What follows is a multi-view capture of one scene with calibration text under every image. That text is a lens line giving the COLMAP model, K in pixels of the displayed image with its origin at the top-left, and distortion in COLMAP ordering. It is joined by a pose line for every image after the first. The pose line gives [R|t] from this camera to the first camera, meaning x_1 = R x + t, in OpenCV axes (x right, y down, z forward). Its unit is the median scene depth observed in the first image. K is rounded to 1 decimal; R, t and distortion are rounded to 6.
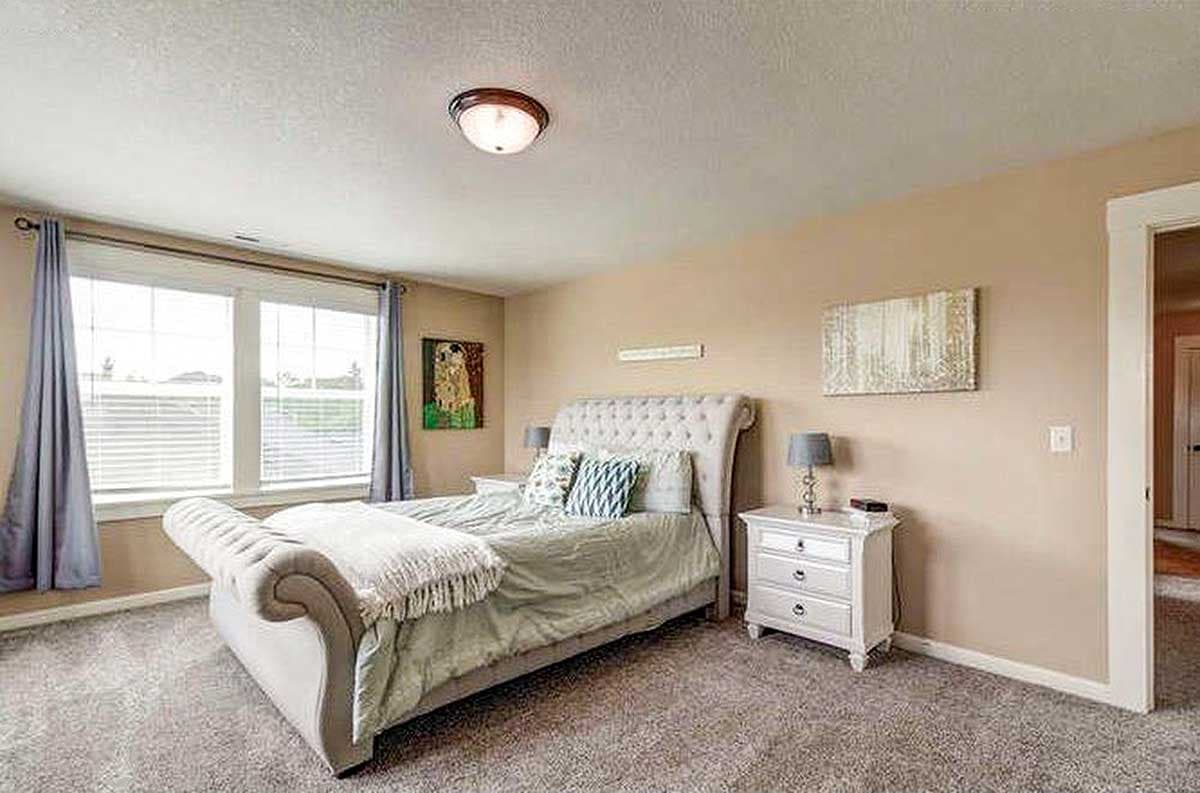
lens RADIAL K [[568.1, 0, 596.3], [0, 568.1, 414.3], [0, 0, 1]] dist [0.000362, 0.000073]
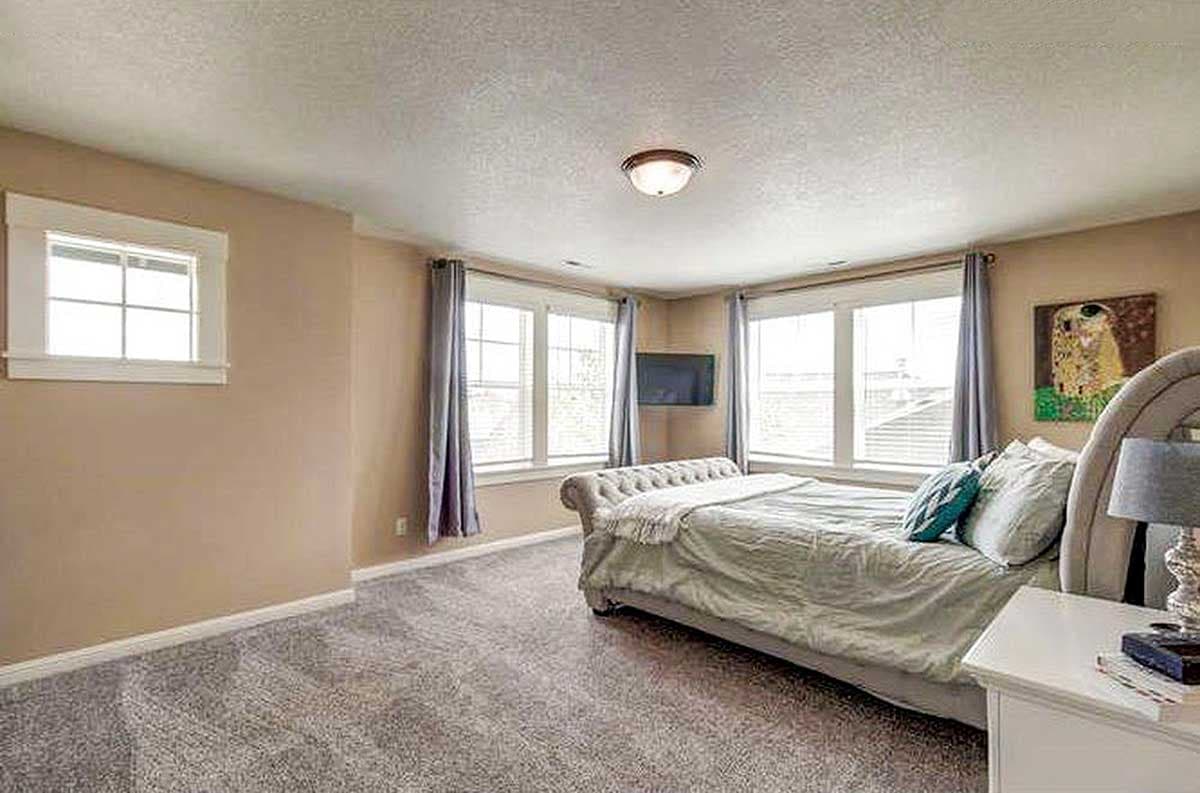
lens RADIAL K [[550.9, 0, 600.0], [0, 550.9, 396.5], [0, 0, 1]] dist [0.000483, 0.000186]
pose [[0.014614, -0.023485, -0.999617, 0.492877], [0.005839, 0.999709, -0.023402, 0.007753], [0.999876, -0.005495, 0.014747, 0.395588]]
